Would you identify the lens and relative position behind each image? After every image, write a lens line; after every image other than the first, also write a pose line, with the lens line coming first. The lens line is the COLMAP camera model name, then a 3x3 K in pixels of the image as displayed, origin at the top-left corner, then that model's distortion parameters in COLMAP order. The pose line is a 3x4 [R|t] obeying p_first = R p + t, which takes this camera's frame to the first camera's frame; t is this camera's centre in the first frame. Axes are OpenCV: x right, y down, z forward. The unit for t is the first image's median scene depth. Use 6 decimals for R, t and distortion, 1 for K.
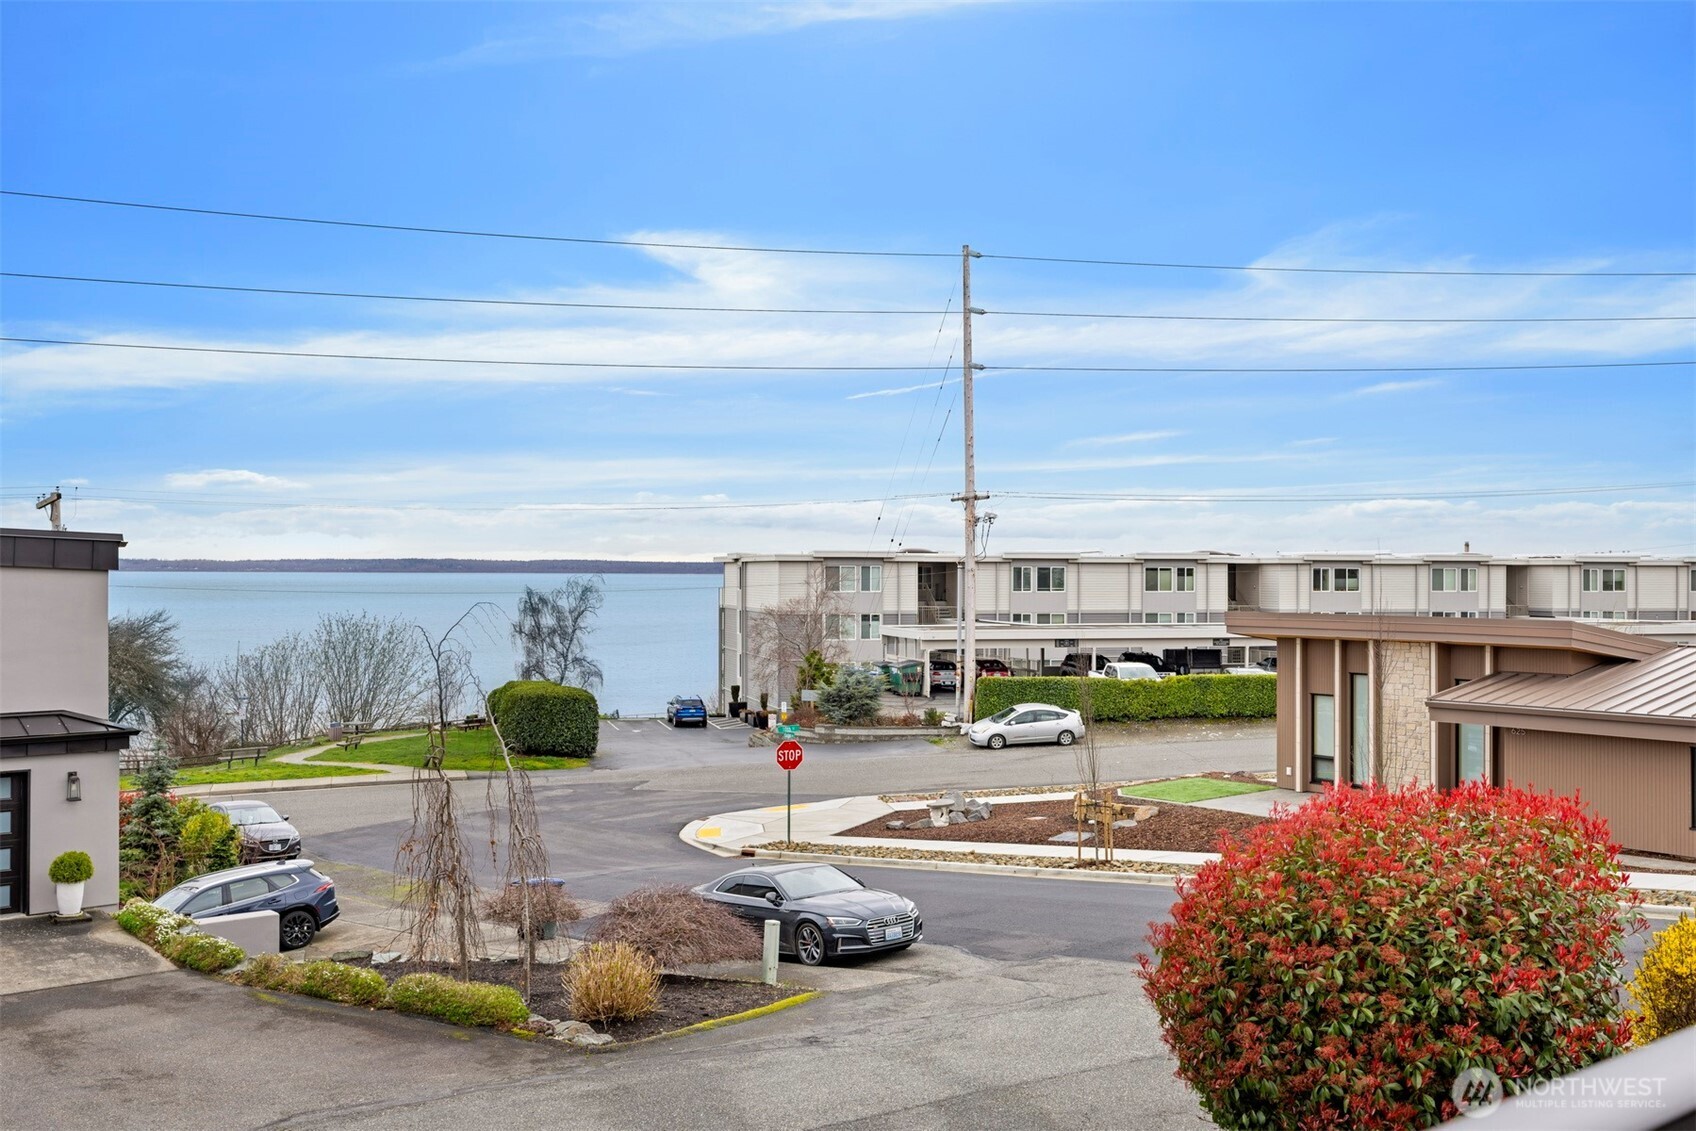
lens RADIAL K [[1630.2, 0, 848.0], [0, 1630.2, 565.5], [0, 0, 1]] dist [-0.009518, 0.016930]
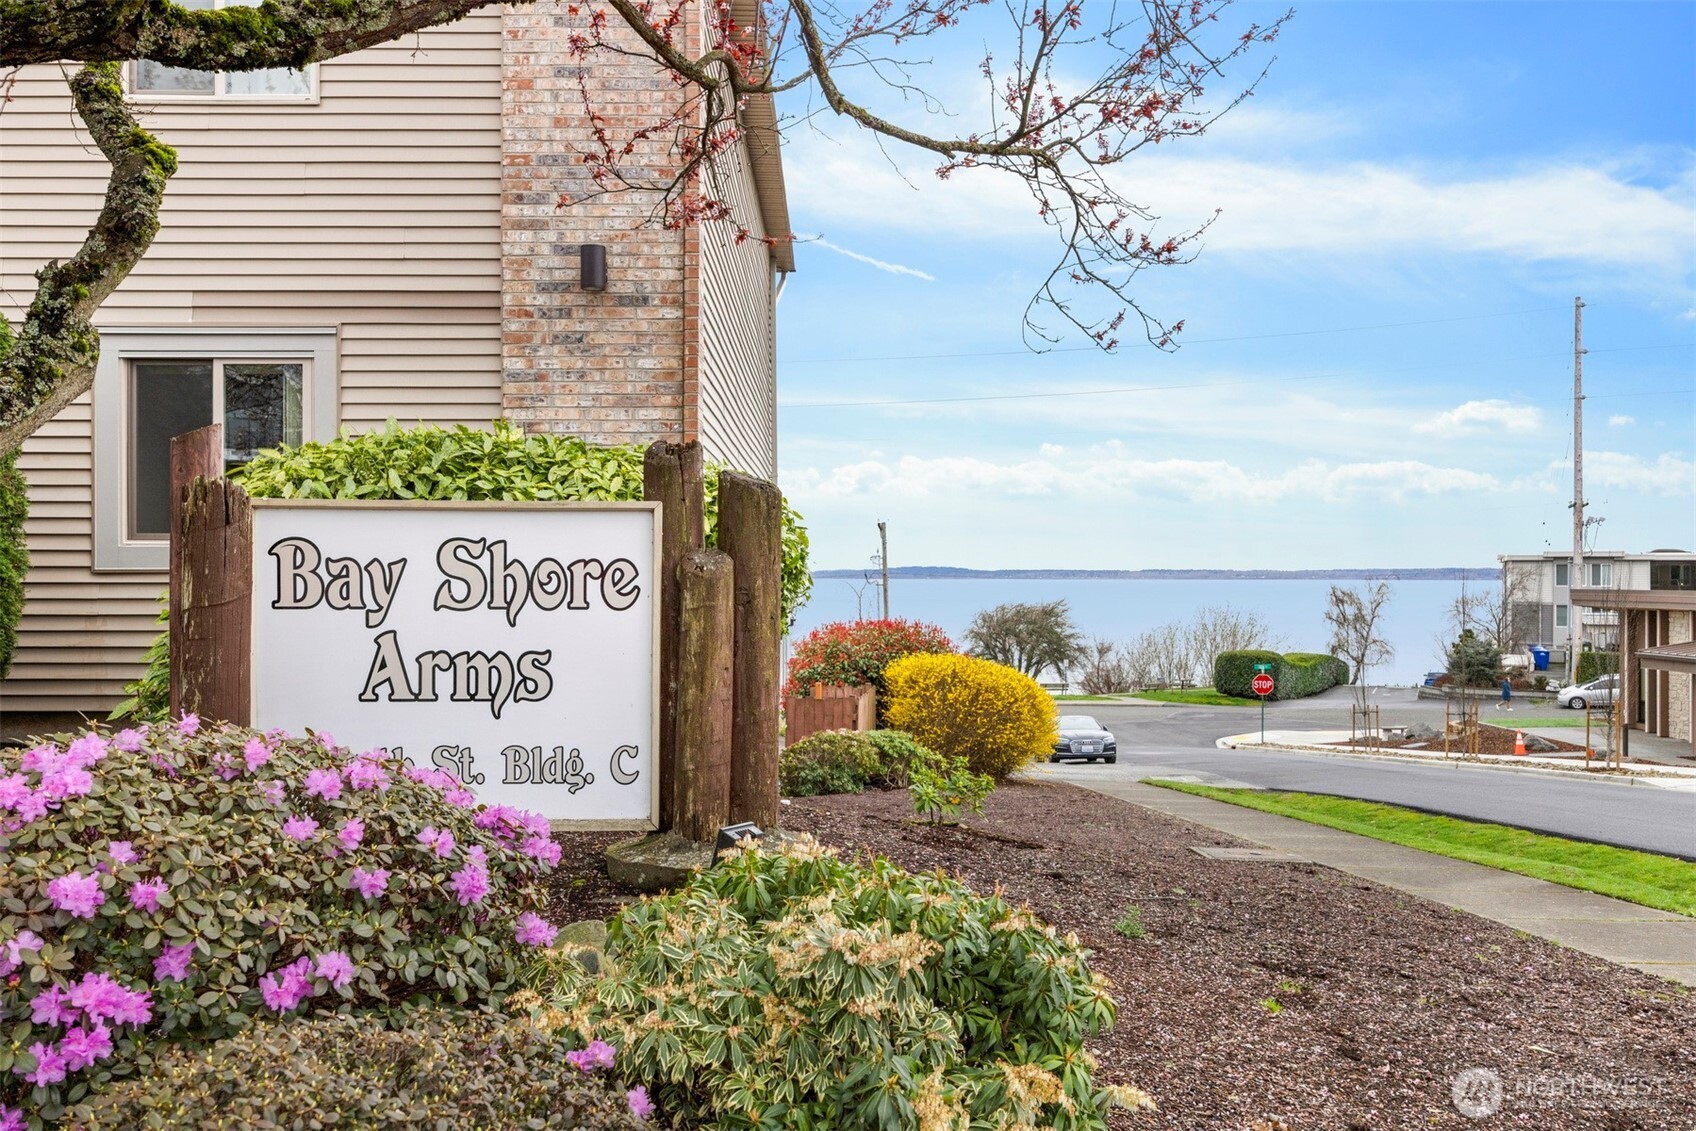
lens RADIAL K [[1398.3, 0, 847.6], [0, 1398.3, 574.5], [0, 0, 1]] dist [0.002008, 0.000336]
pose [[0.774902, -0.006422, -0.632049, 0.233715], [0.006135, 0.999978, -0.002639, 0.007420], [0.632051, -0.001833, 0.774924, -0.116797]]
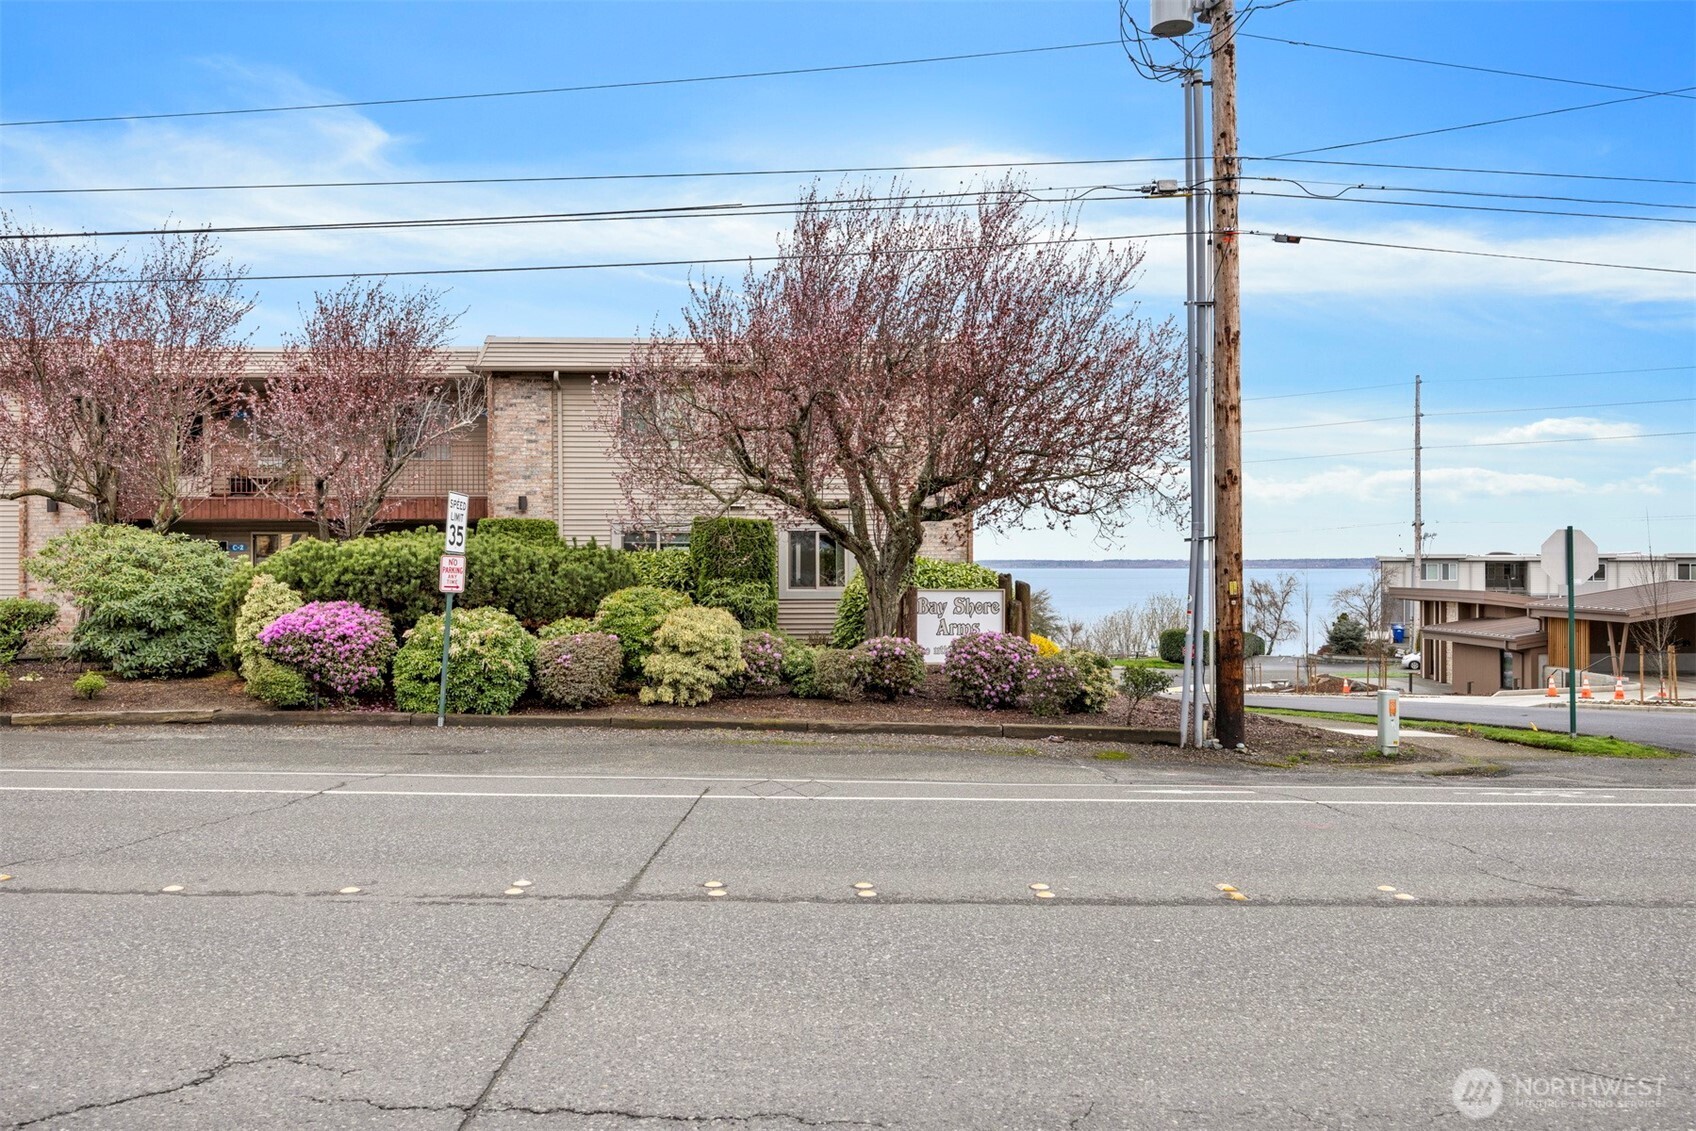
lens RADIAL K [[1230.3, 0, 848.0], [0, 1230.3, 565.5], [0, 0, 1]] dist [0.002762, 0.002696]
pose [[0.776467, -0.007068, -0.630118, 0.317021], [0.007855, 0.999968, -0.001536, -0.000728], [0.630109, -0.003757, 0.776498, -0.283077]]
